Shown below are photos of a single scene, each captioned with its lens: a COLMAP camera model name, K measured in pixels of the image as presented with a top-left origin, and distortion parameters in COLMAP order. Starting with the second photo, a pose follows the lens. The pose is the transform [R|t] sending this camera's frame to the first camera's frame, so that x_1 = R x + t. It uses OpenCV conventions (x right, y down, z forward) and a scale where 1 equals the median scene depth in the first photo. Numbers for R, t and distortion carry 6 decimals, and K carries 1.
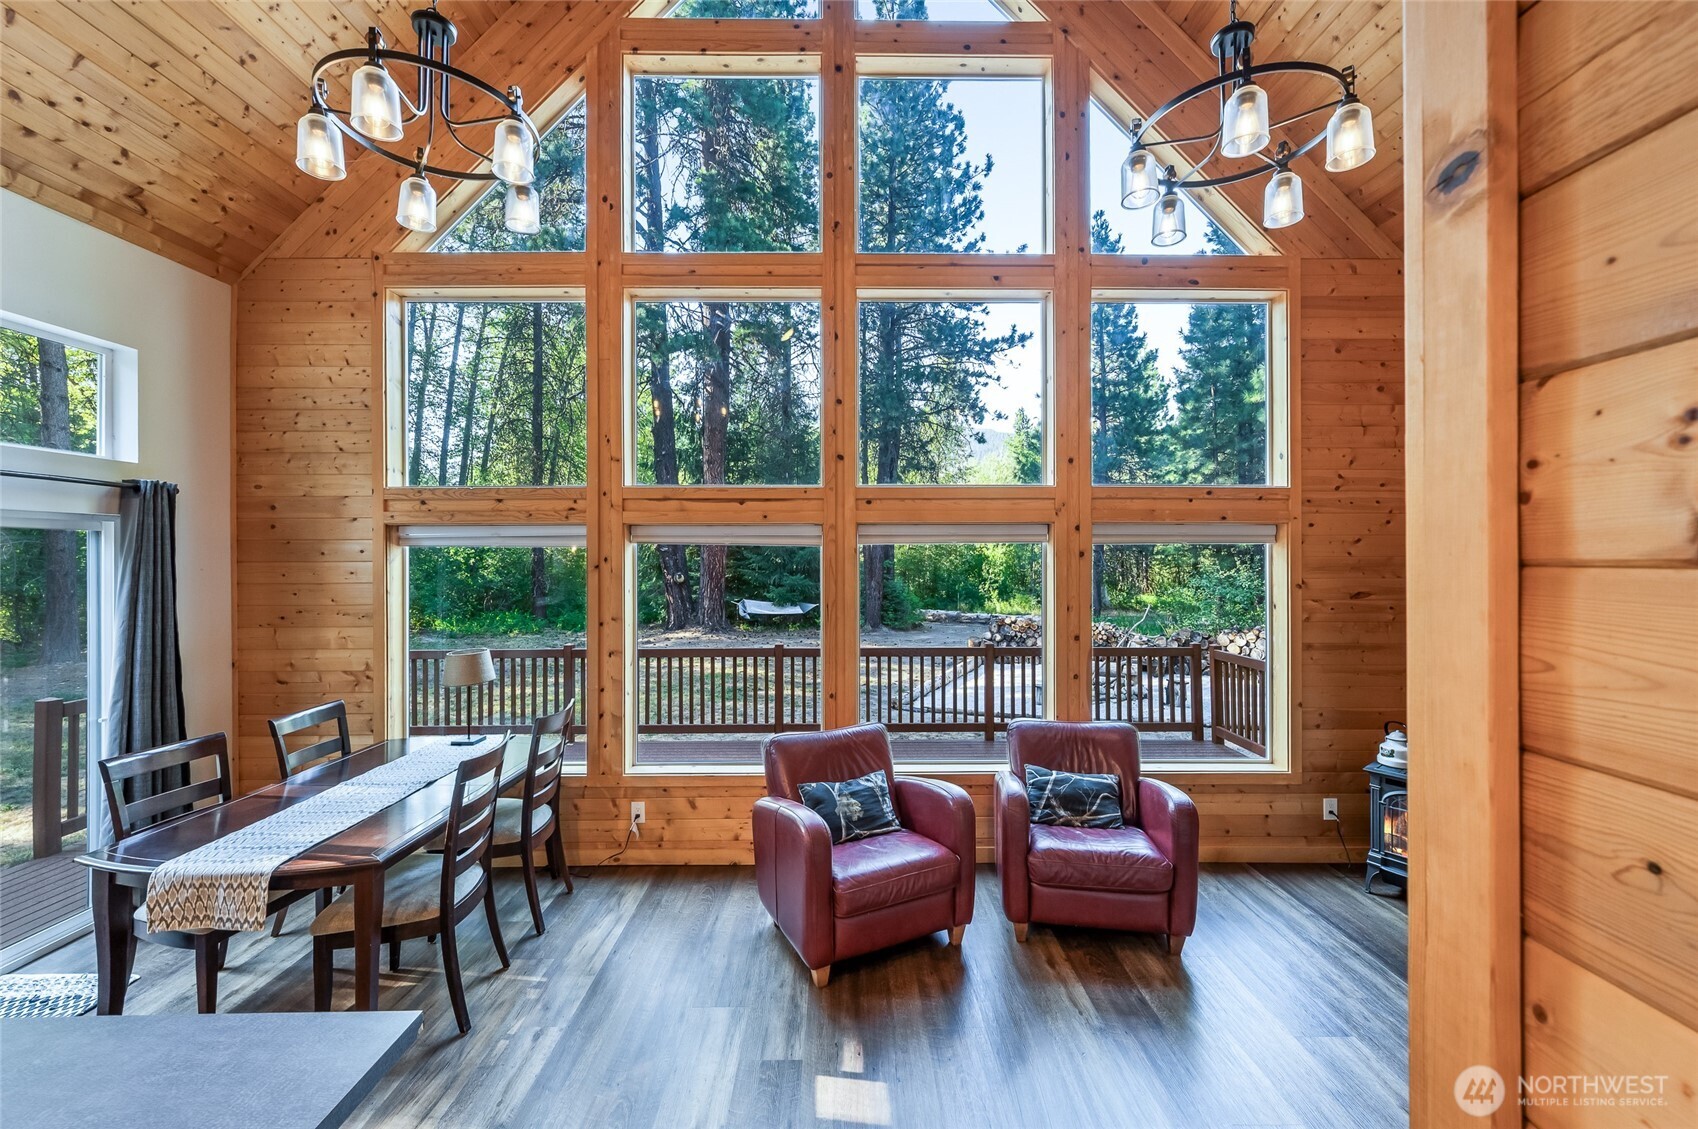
lens RADIAL K [[674.6, 0, 858.0], [0, 674.6, 555.1], [0, 0, 1]] dist [-0.000044, -0.000374]
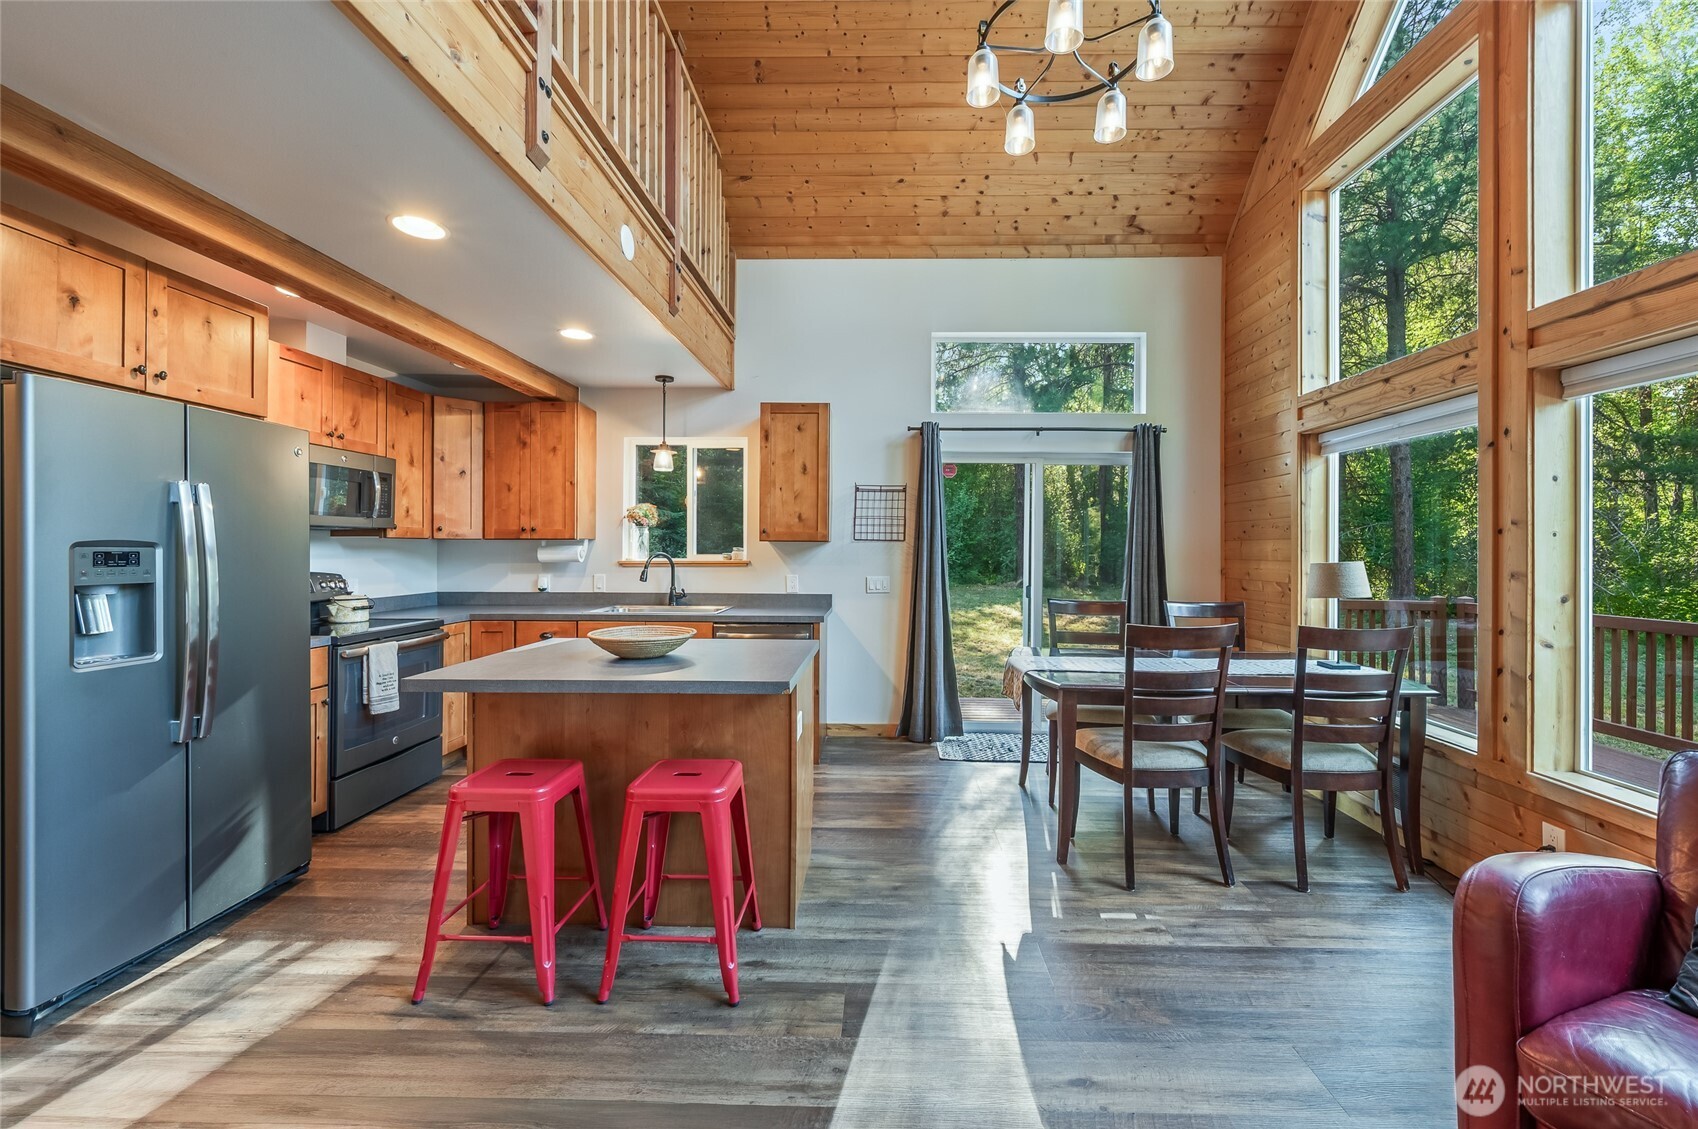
lens RADIAL K [[676.9, 0, 874.4], [0, 676.9, 545.7], [0, 0, 1]] dist [0.002203, 0.000090]
pose [[-0.030891, -0.002042, -0.999521, 0.296905], [-0.004761, 0.999987, -0.001896, 0.121643], [0.999511, 0.004700, -0.030900, 0.414886]]
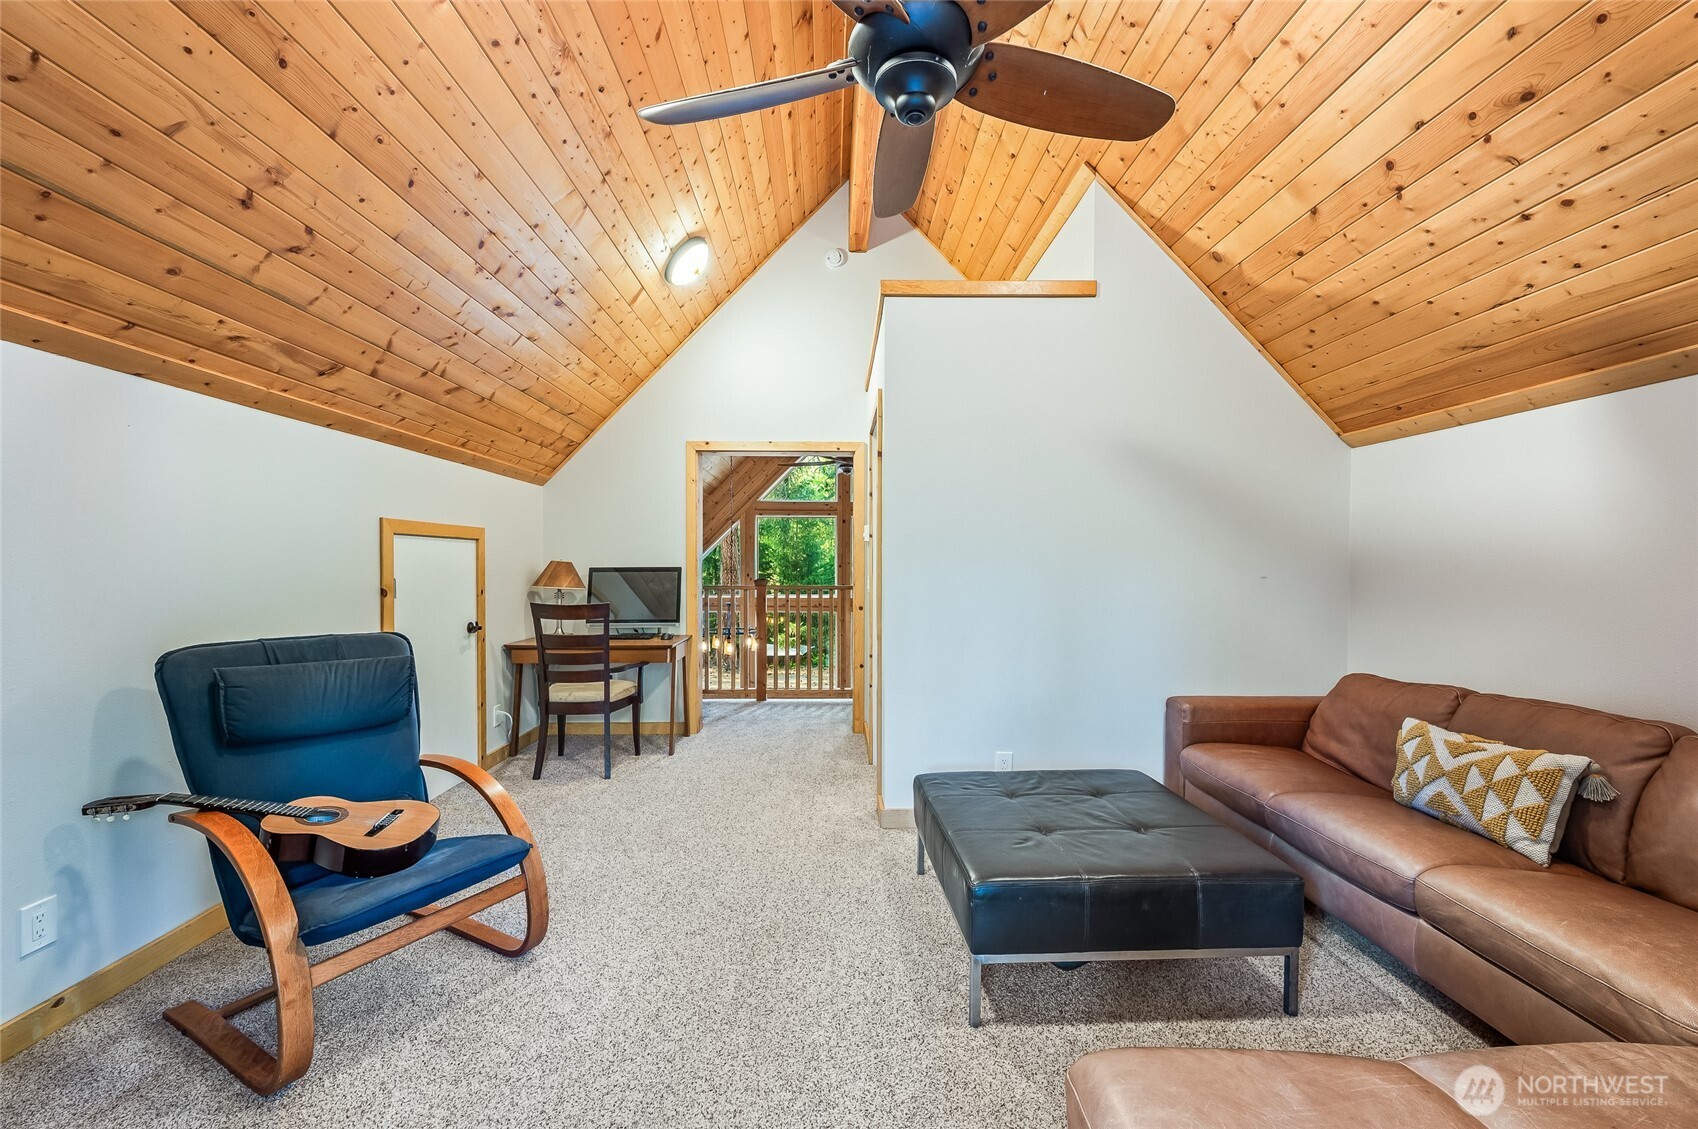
lens RADIAL K [[674.4, 0, 858.3], [0, 674.4, 575.0], [0, 0, 1]] dist [-0.001048, -0.000037]
pose [[0.999960, 0.003275, 0.008300, 0.004012], [-0.003395, 0.999889, 0.014515, -0.565594], [-0.008252, -0.014542, 0.999860, -1.439677]]
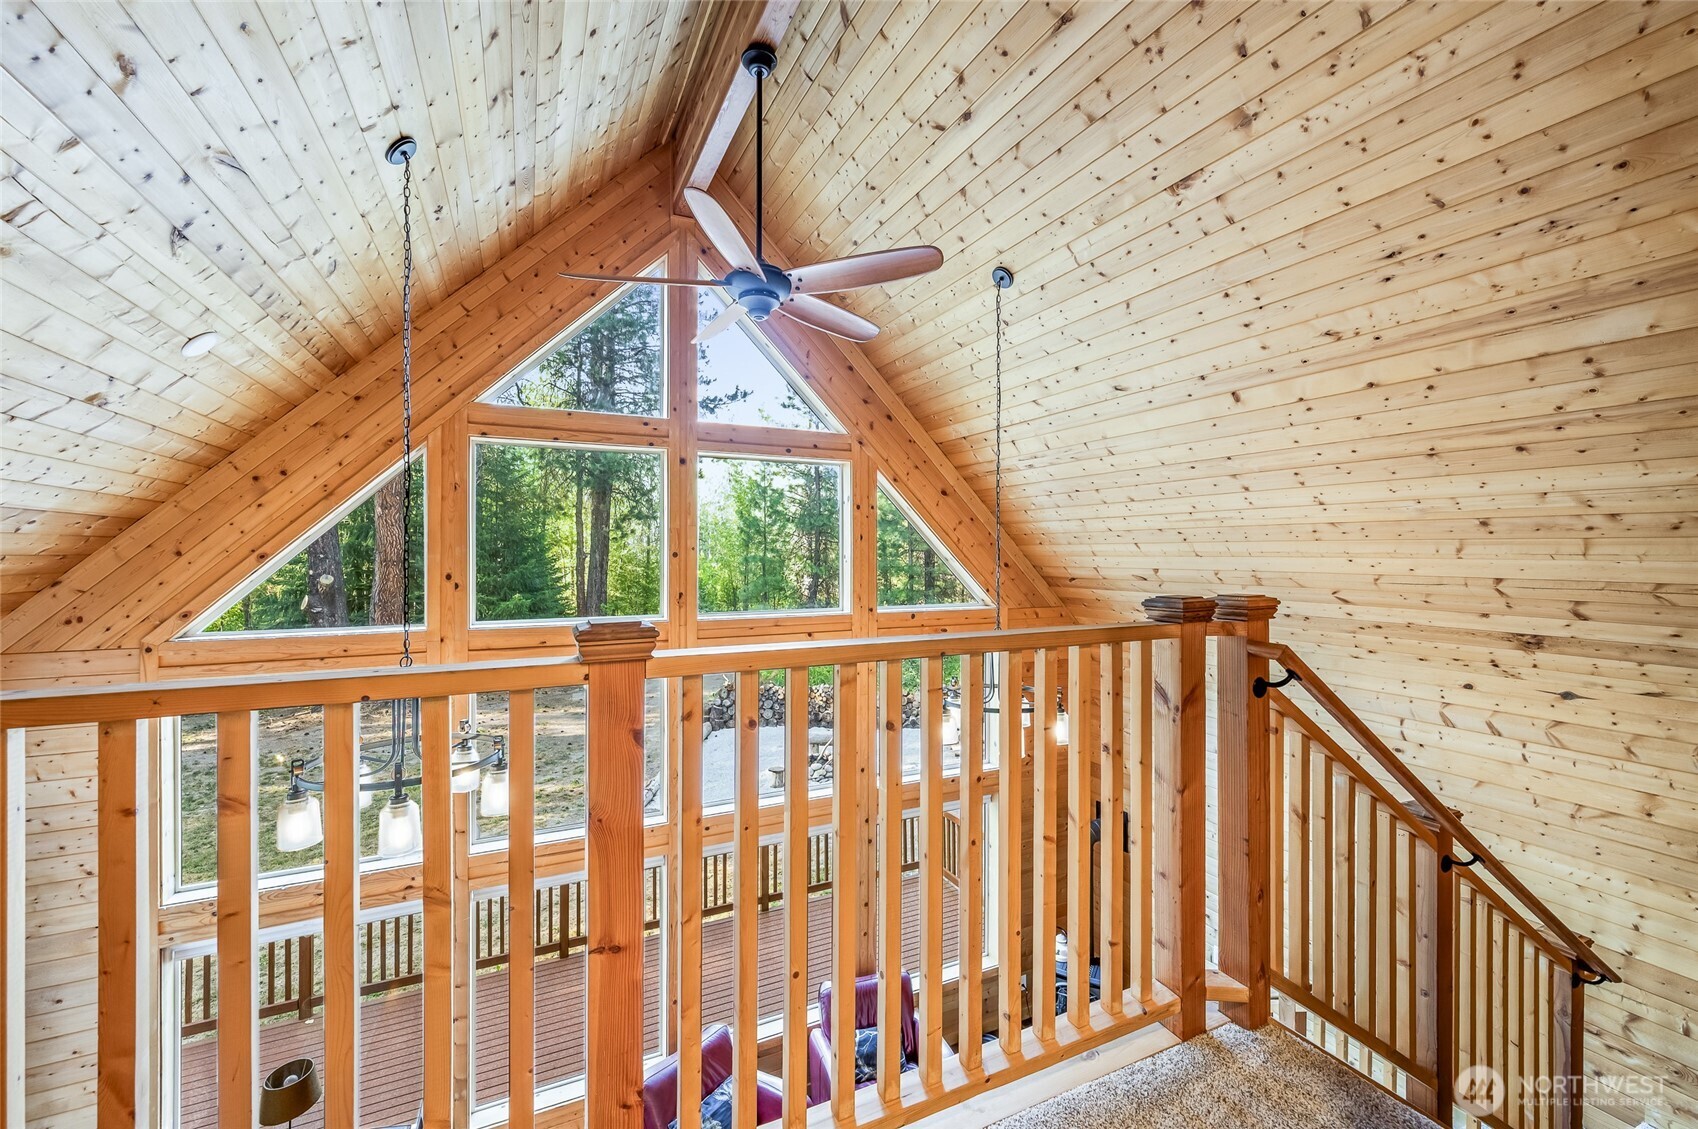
lens RADIAL K [[678.1, 0, 857.3], [0, 678.1, 558.1], [0, 0, 1]] dist [0.003376, -0.000120]
pose [[0.909761, -0.000396, 0.415133, -0.240742], [-0.001939, 0.999985, 0.005203, -0.564245], [-0.415129, -0.005539, 0.909746, -0.187213]]
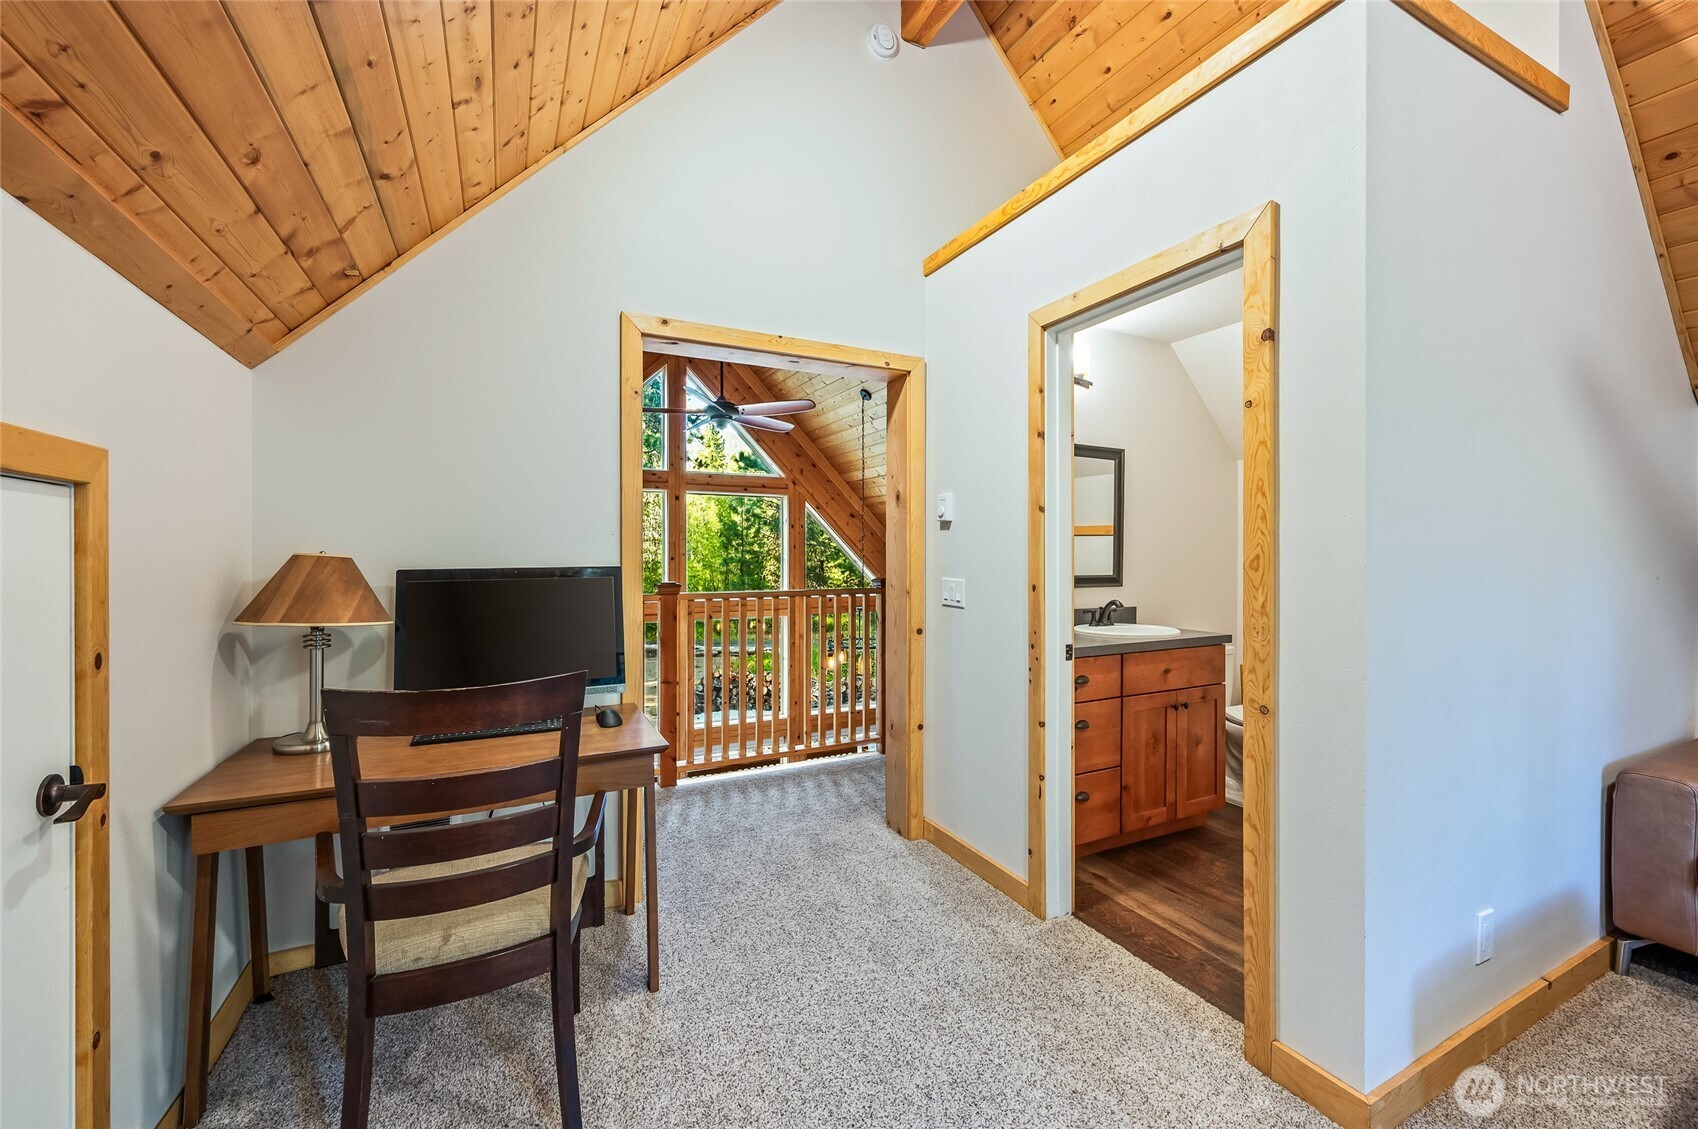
lens RADIAL K [[676.3, 0, 848.2], [0, 676.3, 557.3], [0, 0, 1]] dist [-0.000657, 0.000003]
pose [[0.903780, -0.000428, 0.427998, -0.384573], [-0.000827, 0.999996, 0.002746, -0.571626], [-0.427998, -0.002835, 0.903775, -0.830896]]
